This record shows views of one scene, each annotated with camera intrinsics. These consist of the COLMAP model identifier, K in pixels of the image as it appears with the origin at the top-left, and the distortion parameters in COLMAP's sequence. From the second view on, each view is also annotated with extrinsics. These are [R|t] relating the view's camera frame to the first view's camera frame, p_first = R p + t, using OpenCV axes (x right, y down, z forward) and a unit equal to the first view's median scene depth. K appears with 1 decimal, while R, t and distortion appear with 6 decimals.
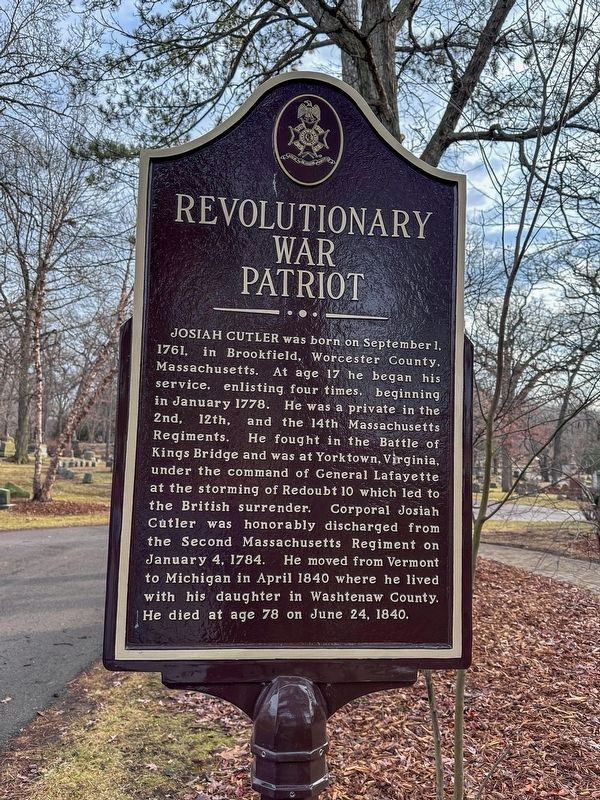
lens RADIAL K [[623.6, 0, 300.0], [0, 623.6, 400.0], [0, 0, 1]] dist [0.001556, -0.003848]
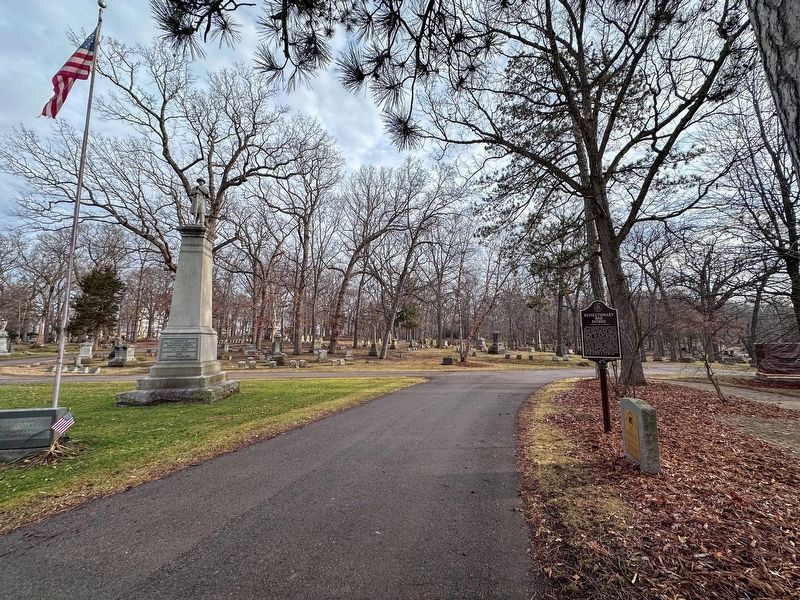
lens RADIAL K [[322.5, 0, 400.0], [0, 322.5, 300.0], [0, 0, 1]] dist [-0.000105, -0.000027]
pose [[0.890133, -0.079795, -0.448661, -0.033427], [0.056875, 0.996305, -0.064356, -0.030888], [0.452139, 0.031768, 0.891382, -0.404655]]
